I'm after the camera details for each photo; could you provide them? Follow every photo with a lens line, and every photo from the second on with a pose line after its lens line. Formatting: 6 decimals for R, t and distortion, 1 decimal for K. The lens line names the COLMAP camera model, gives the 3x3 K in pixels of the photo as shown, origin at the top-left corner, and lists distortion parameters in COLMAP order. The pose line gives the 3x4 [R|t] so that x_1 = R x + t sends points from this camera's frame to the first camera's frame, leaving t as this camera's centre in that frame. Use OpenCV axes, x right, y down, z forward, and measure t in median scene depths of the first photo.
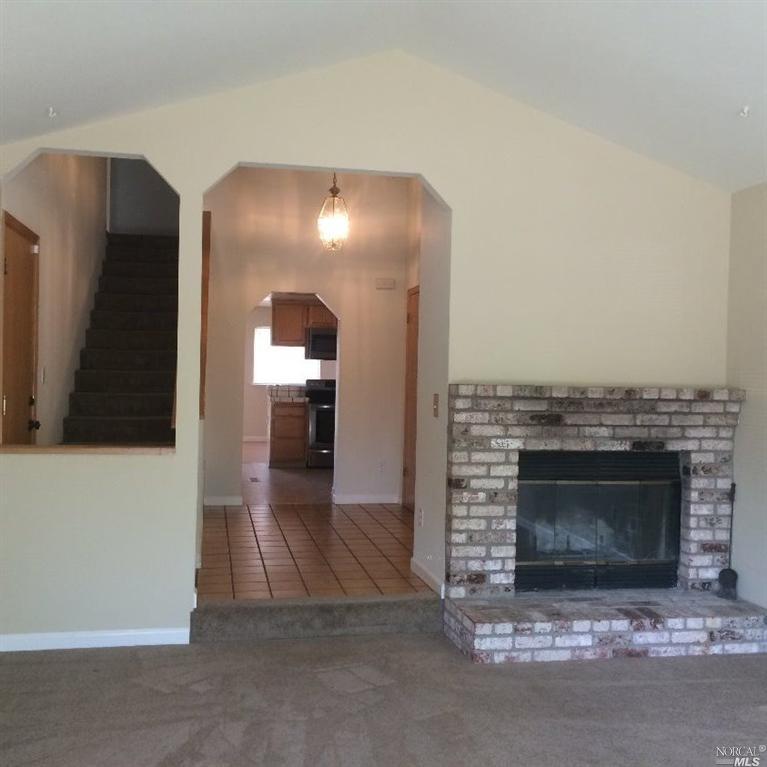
lens RADIAL K [[873.2, 0, 382.1], [0, 873.2, 384.1], [0, 0, 1]] dist [0.051750, 0.000000]
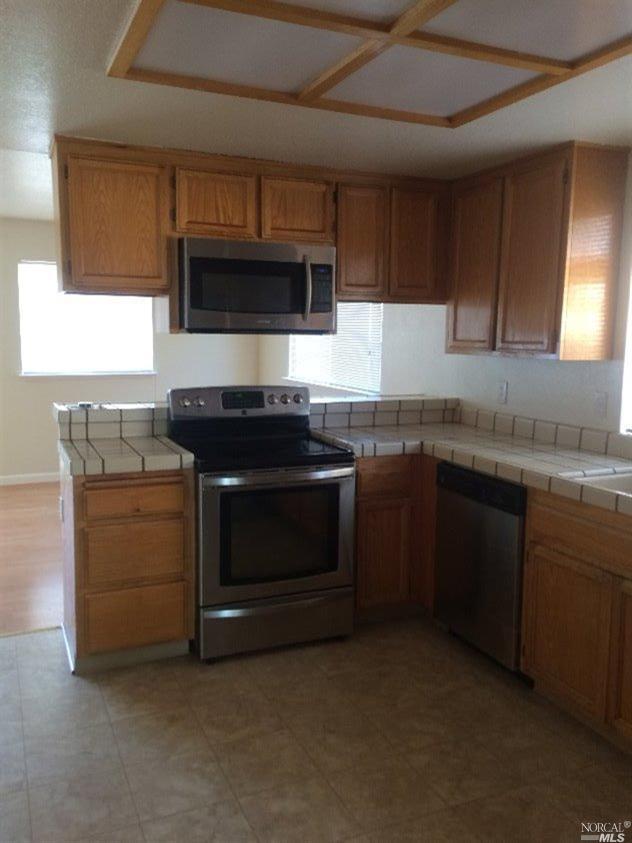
lens RADIAL K [[720.1, 0, 316.1], [0, 720.1, 422.3], [0, 0, 1]] dist [0.061385, 0.004868]
pose [[0.976526, -0.041609, 0.211345, -0.224077], [0.017777, 0.993387, 0.113432, -0.060024], [-0.214667, -0.107012, 0.970807, 1.705921]]
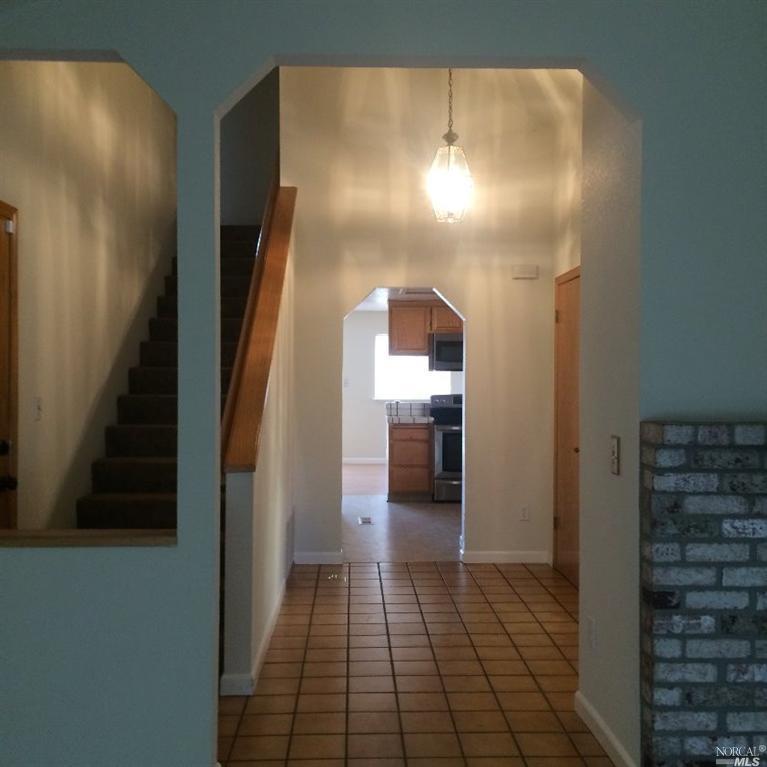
lens RADIAL K [[873.2, 0, 384.4], [0, 873.2, 379.0], [0, 0, 1]] dist [0.051750, 0.000000]
pose [[0.987507, -0.016652, -0.156696, 0.001052], [0.014535, 0.999787, -0.014645, -0.021981], [0.156906, 0.012185, 0.987538, 0.406012]]
